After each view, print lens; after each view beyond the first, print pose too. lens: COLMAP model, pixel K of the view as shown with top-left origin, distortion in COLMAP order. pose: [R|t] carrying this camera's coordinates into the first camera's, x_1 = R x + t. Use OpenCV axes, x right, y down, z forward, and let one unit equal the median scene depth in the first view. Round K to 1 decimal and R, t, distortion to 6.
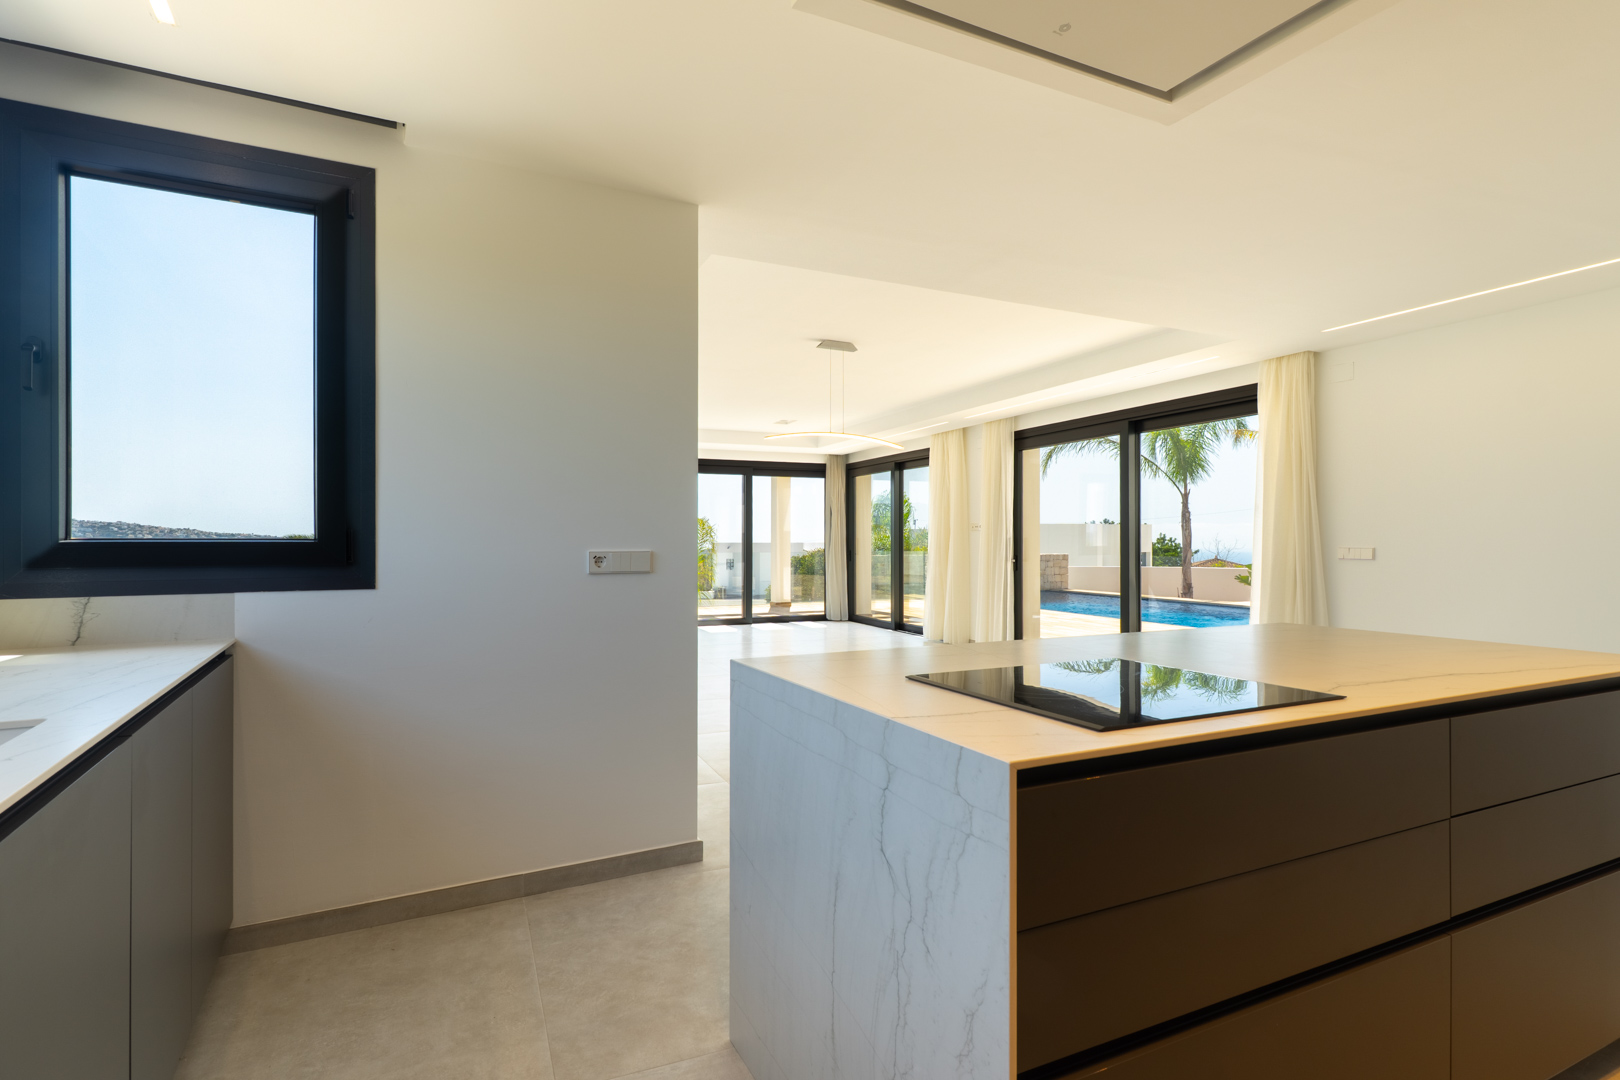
lens RADIAL K [[795.4, 0, 802.6], [0, 795.4, 551.2], [0, 0, 1]] dist [0.000059, 0.000304]
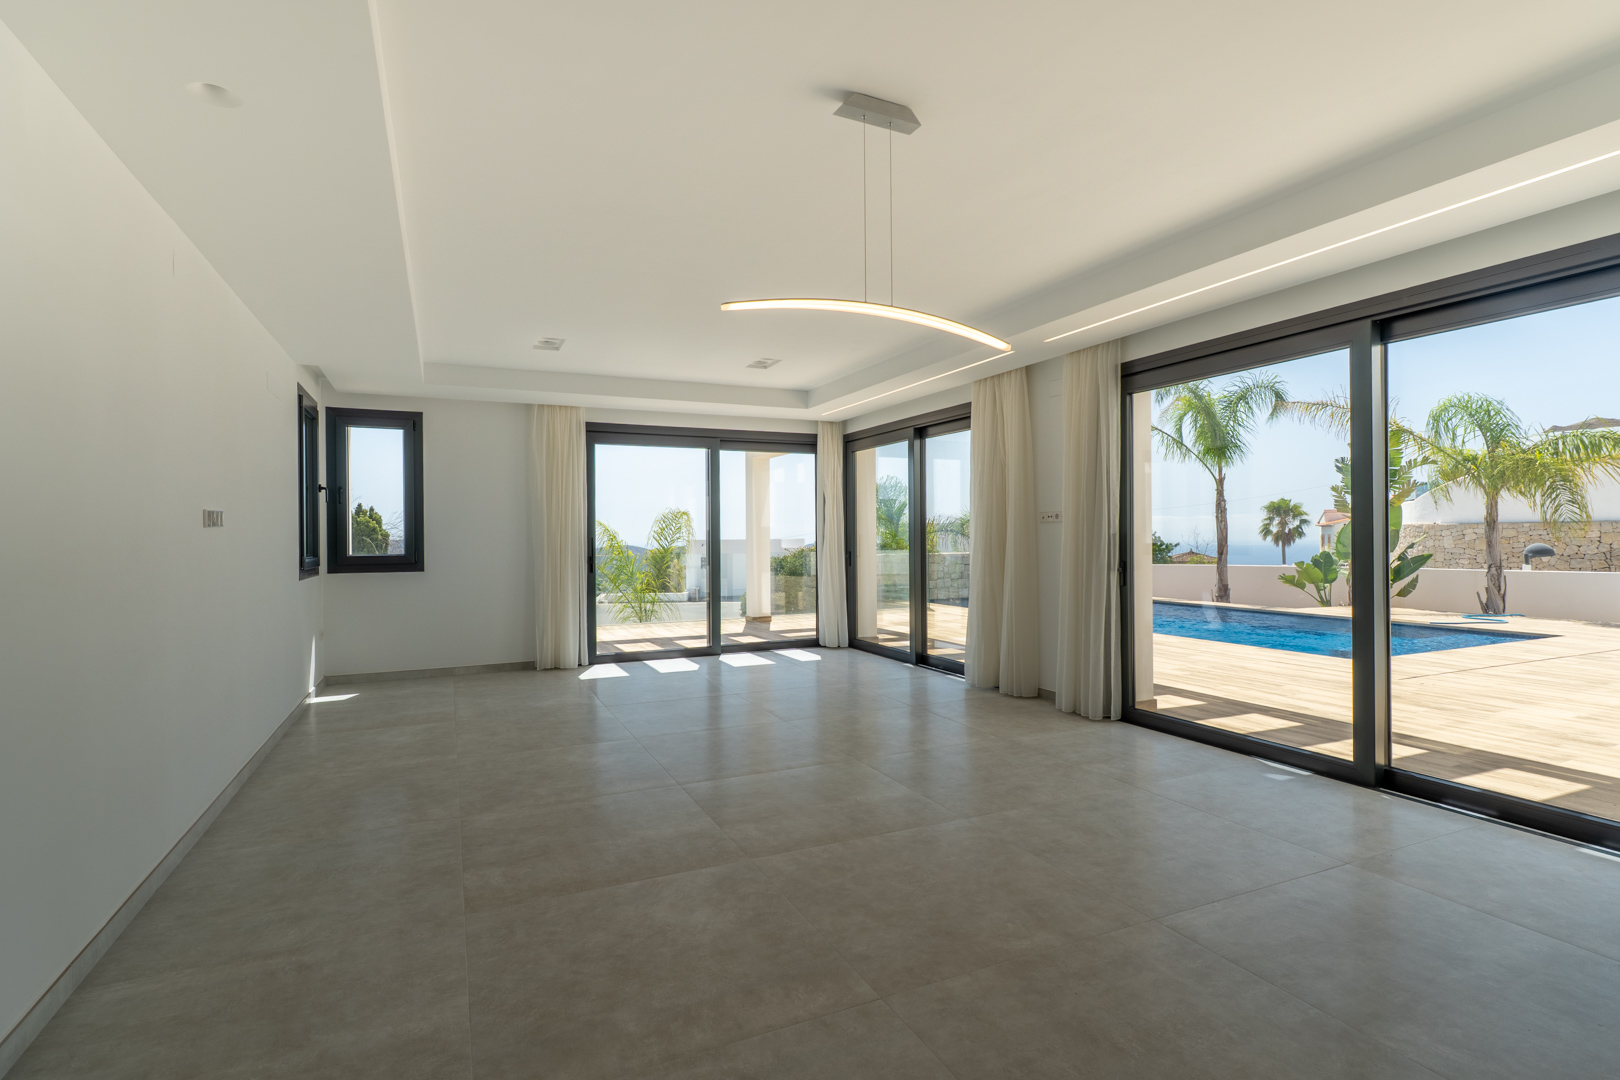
lens RADIAL K [[795.4, 0, 801.2], [0, 795.4, 536.3], [0, 0, 1]] dist [0.000059, 0.000304]
pose [[0.999582, -0.008578, 0.027603, -0.007616], [0.008978, 0.999856, -0.014431, -0.002604], [-0.027475, 0.014672, 0.999515, 0.249090]]
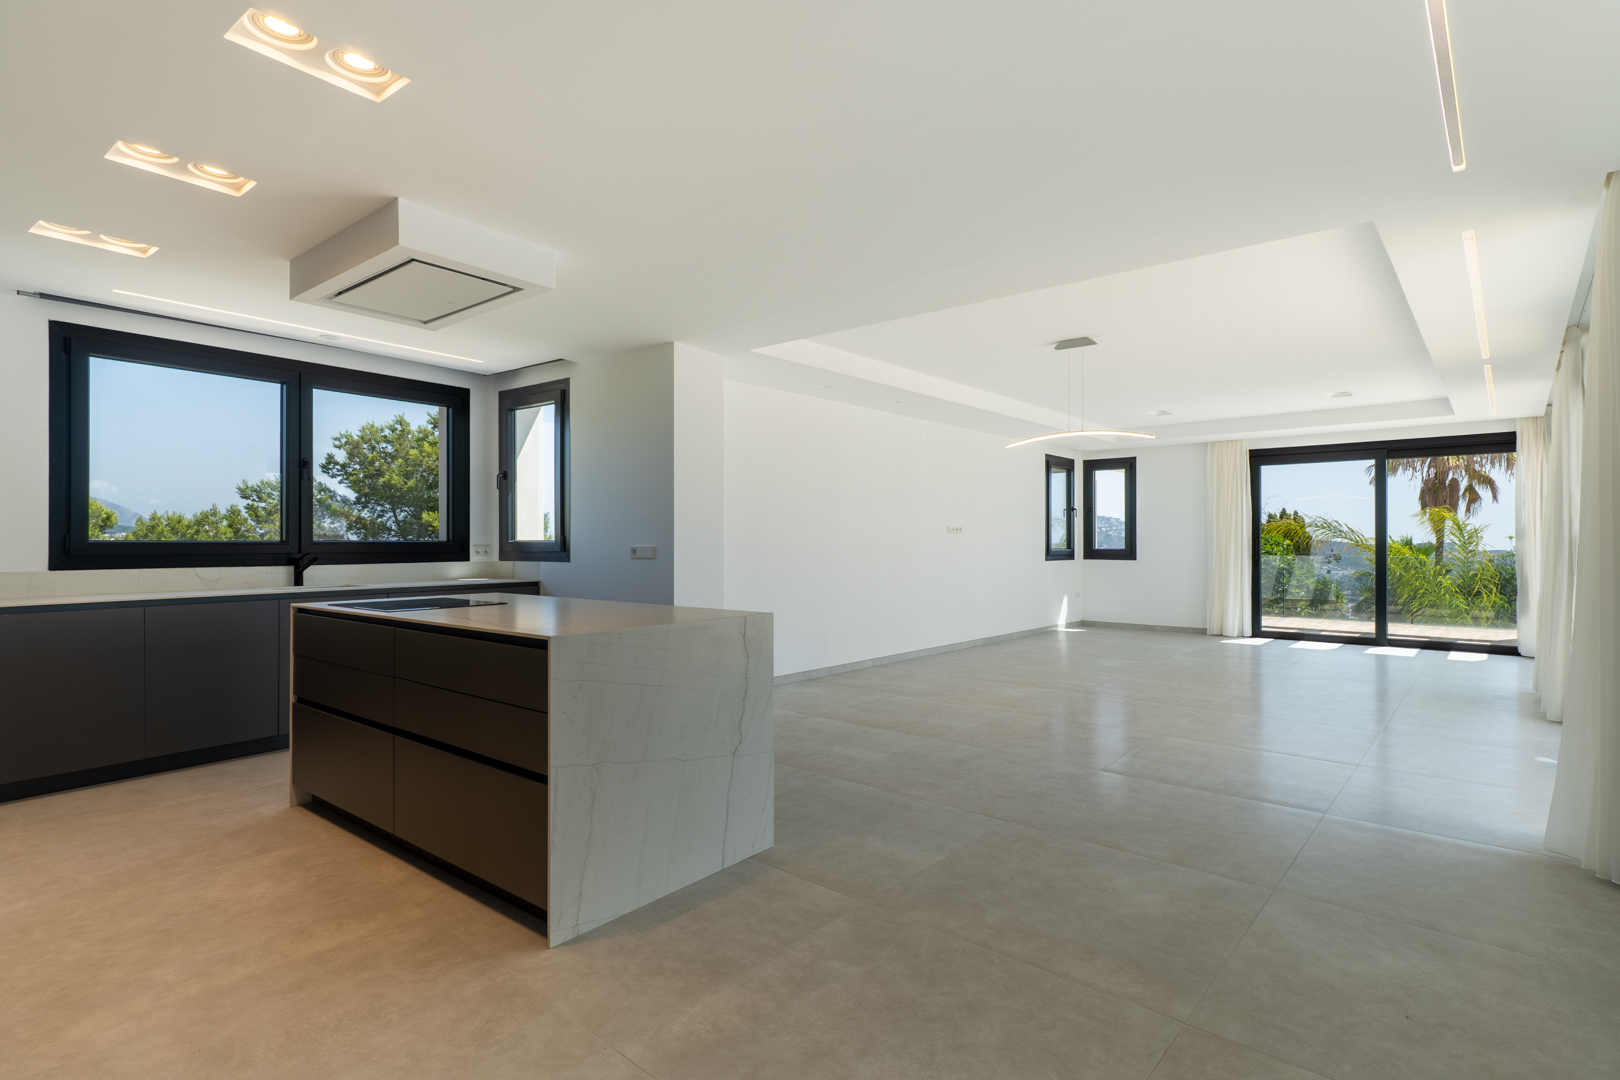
lens RADIAL K [[795.4, 0, 816.3], [0, 795.4, 534.7], [0, 0, 1]] dist [0.000059, 0.000304]
pose [[0.443601, -0.004956, -0.896211, 0.360811], [-0.011477, 0.999871, -0.011210, -0.002507], [0.896151, 0.015259, 0.443487, 0.126618]]
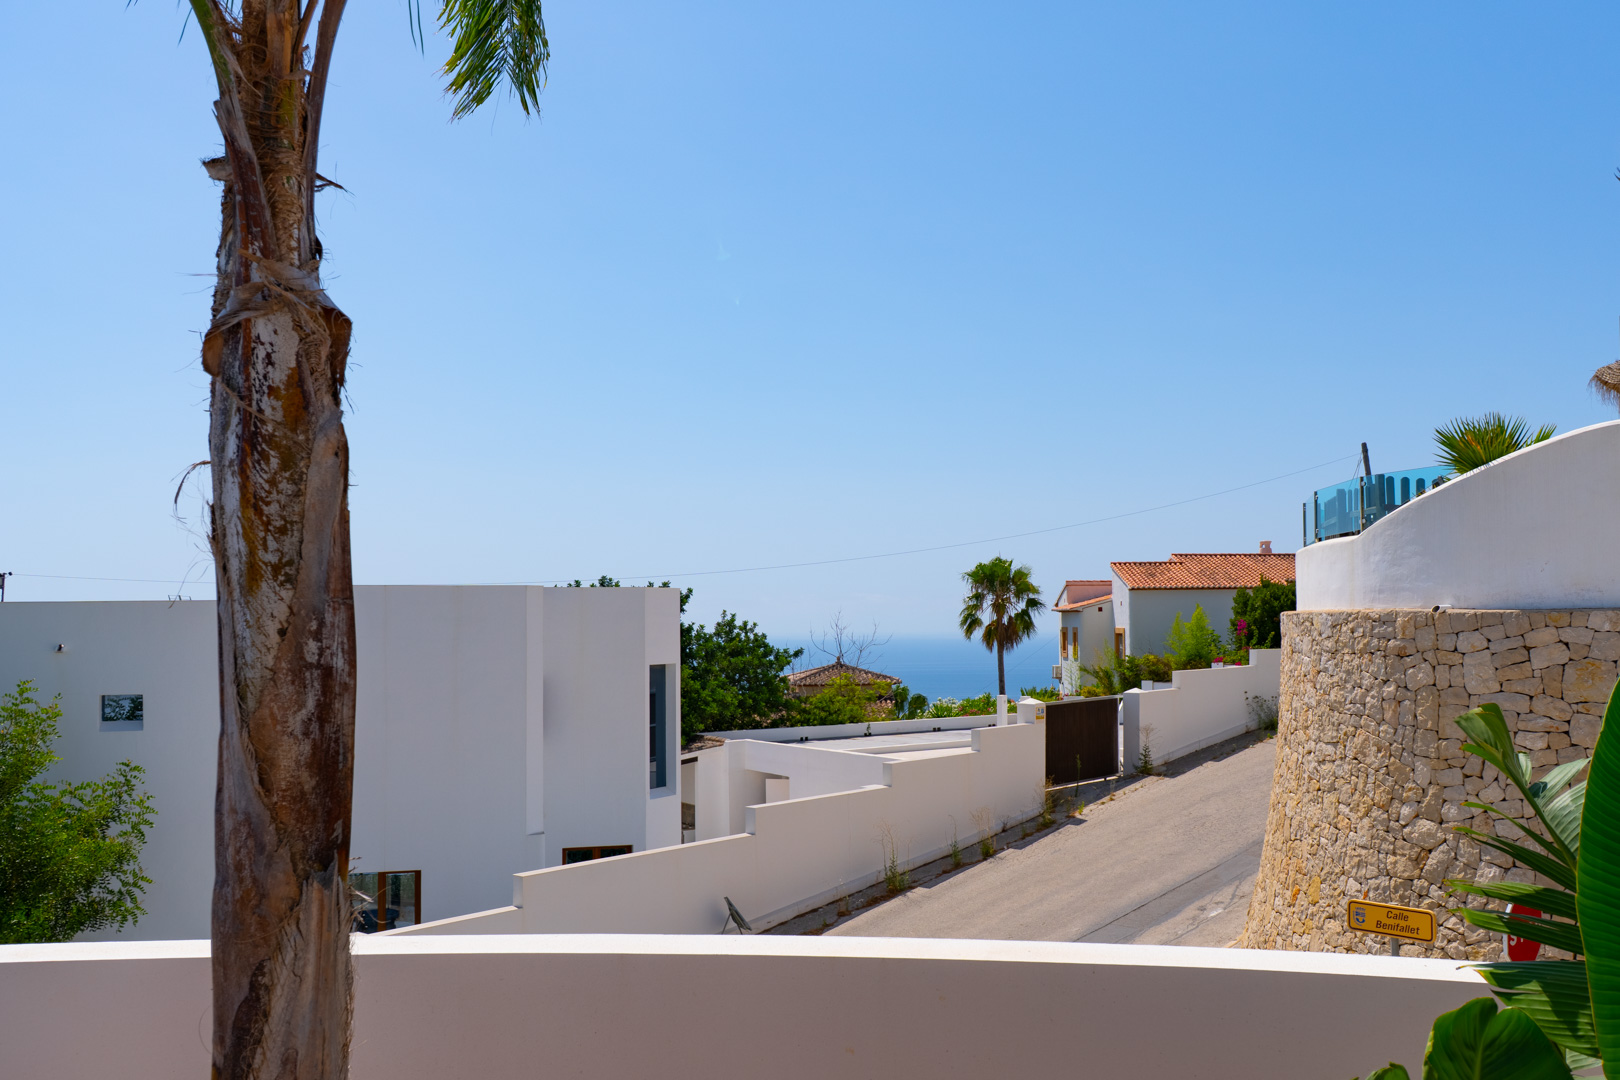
lens RADIAL K [[1397.9, 0, 843.6], [0, 1397.9, 558.6], [0, 0, 1]] dist [0.002055, 0.000183]
pose [[0.895724, 0.011587, 0.444460, 0.845883], [0.015547, 0.998233, -0.057355, -0.037134], [-0.444339, 0.058284, 0.893961, 1.565259]]
